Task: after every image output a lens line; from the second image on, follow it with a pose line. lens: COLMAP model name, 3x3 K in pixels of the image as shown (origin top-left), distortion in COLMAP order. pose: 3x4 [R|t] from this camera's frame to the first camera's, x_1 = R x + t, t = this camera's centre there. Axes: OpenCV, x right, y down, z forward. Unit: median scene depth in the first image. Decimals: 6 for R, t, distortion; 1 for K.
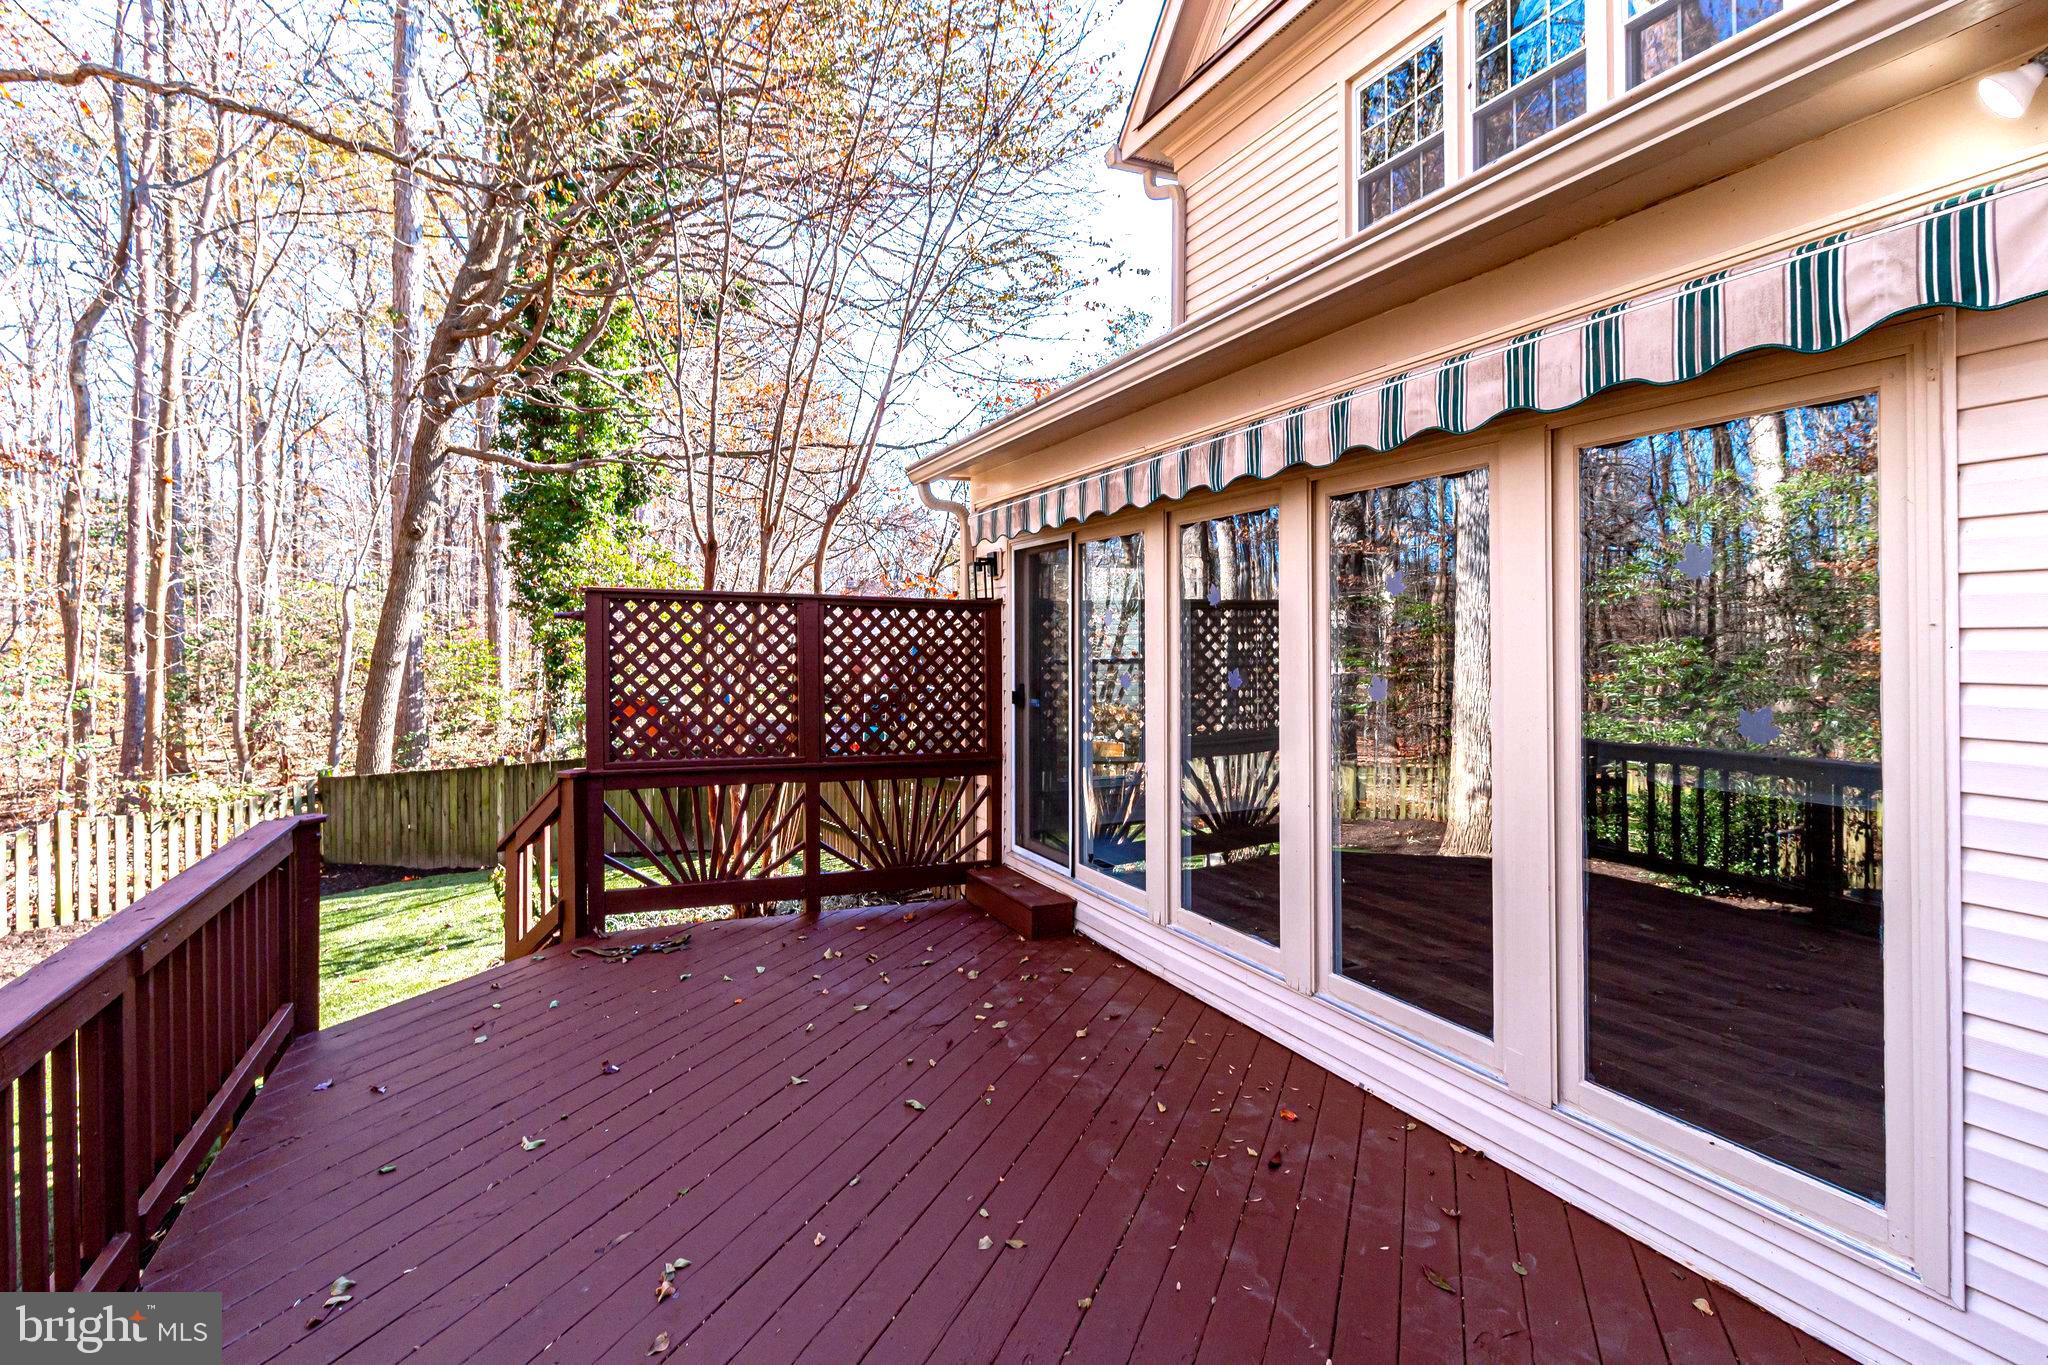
lens RADIAL K [[1030.3, 0, 1027.2], [0, 1030.3, 632.4], [0, 0, 1]] dist [0.000868, 0.000156]
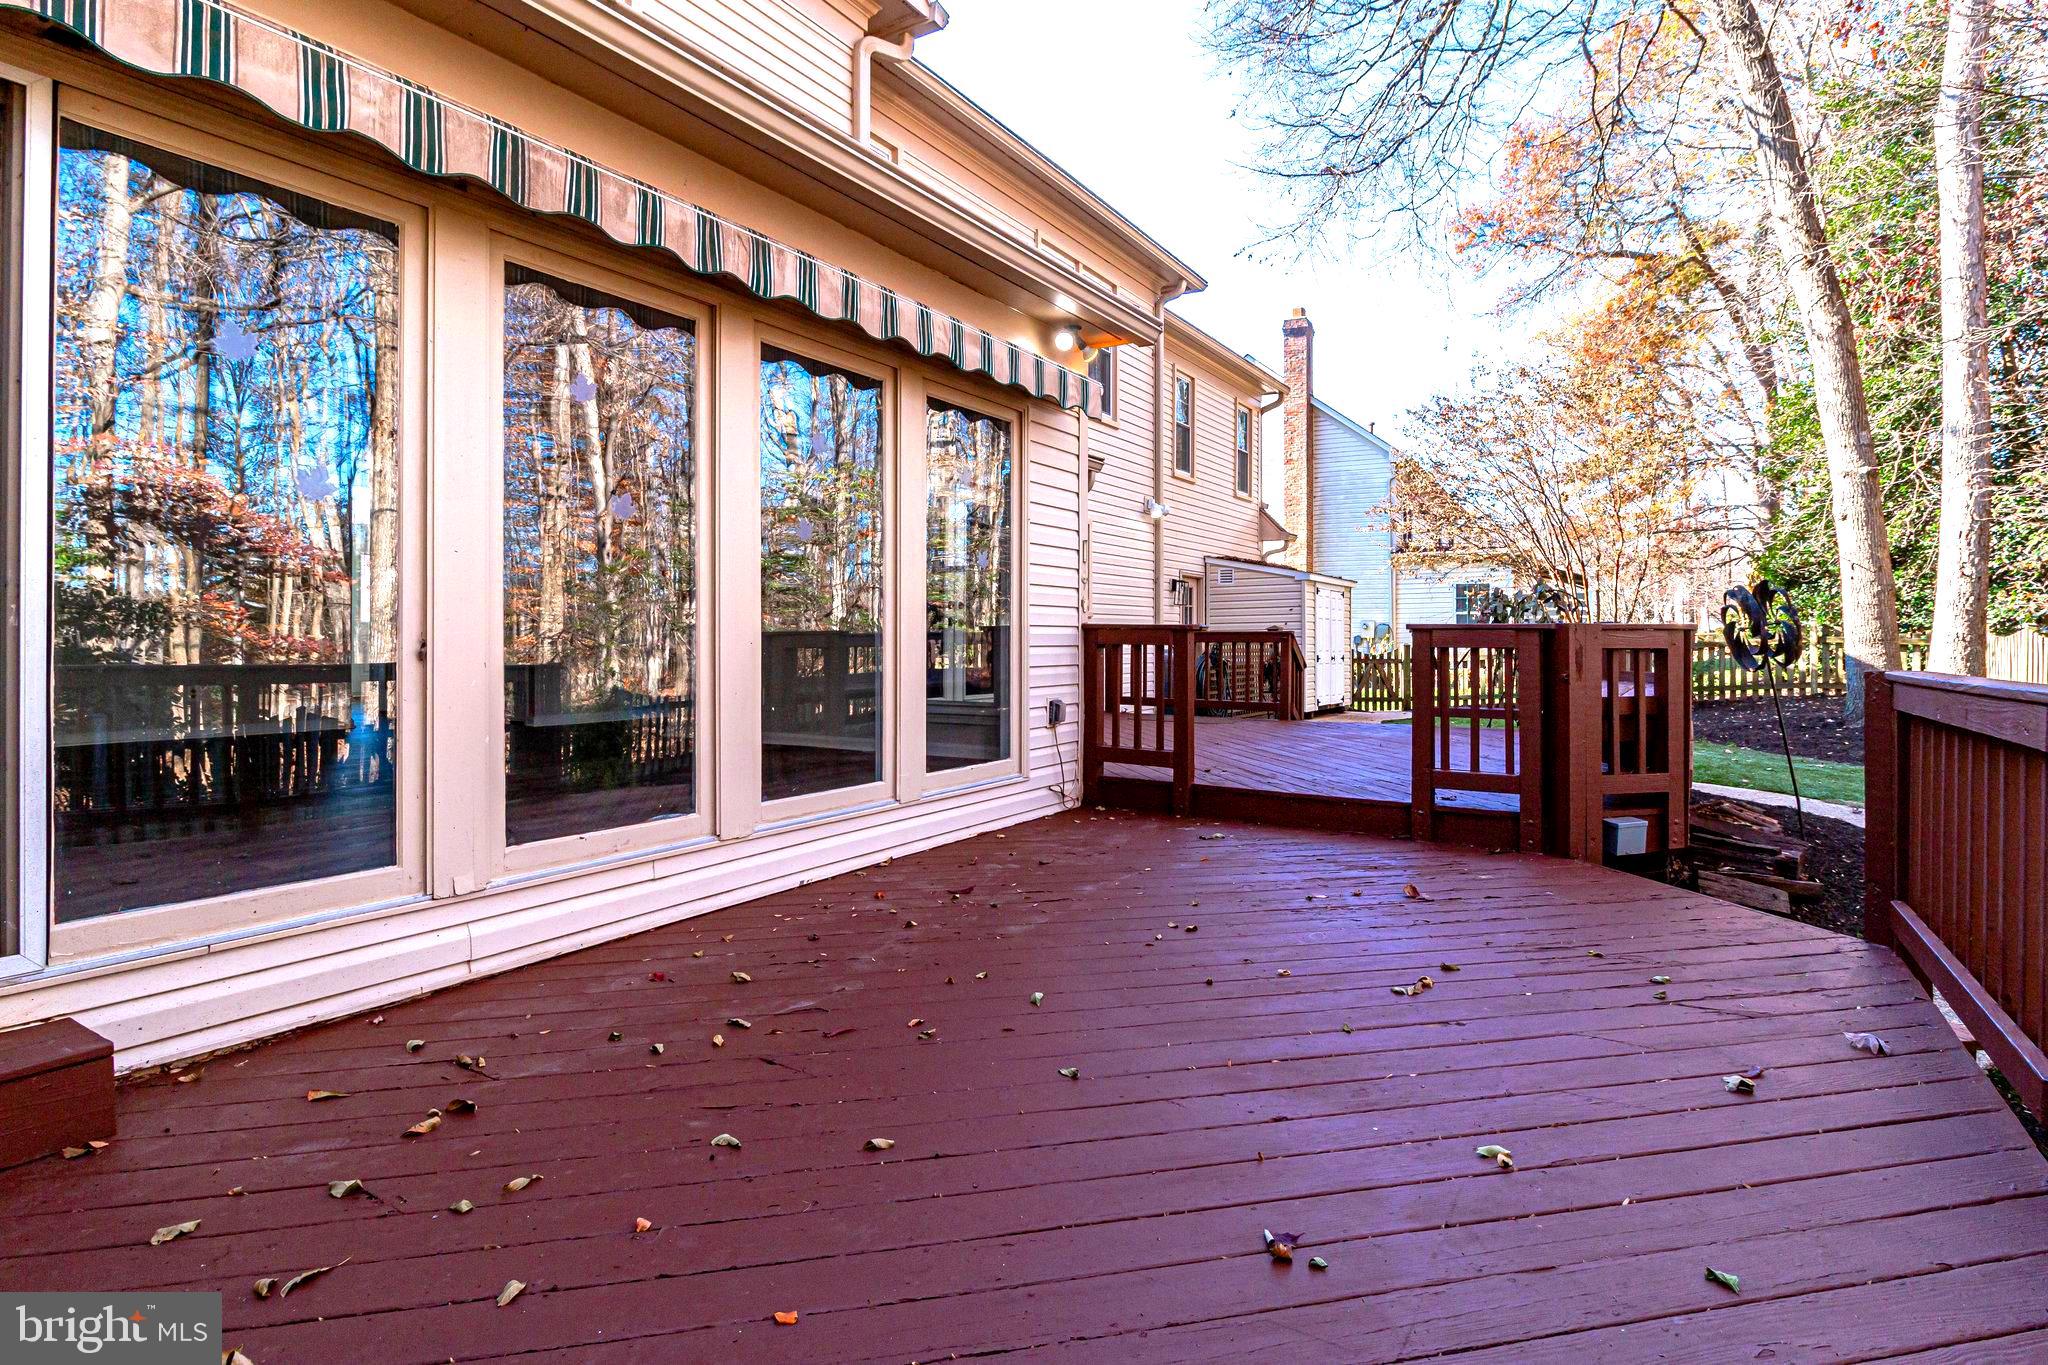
lens RADIAL K [[1010.3, 0, 1023.5], [0, 1010.3, 659.0], [0, 0, 1]] dist [-0.011225, 0.001269]
pose [[-0.540669, -0.005341, 0.841219, -0.202326], [0.002365, 0.999966, 0.007868, 0.051371], [-0.841232, 0.006243, -0.540638, 0.382579]]
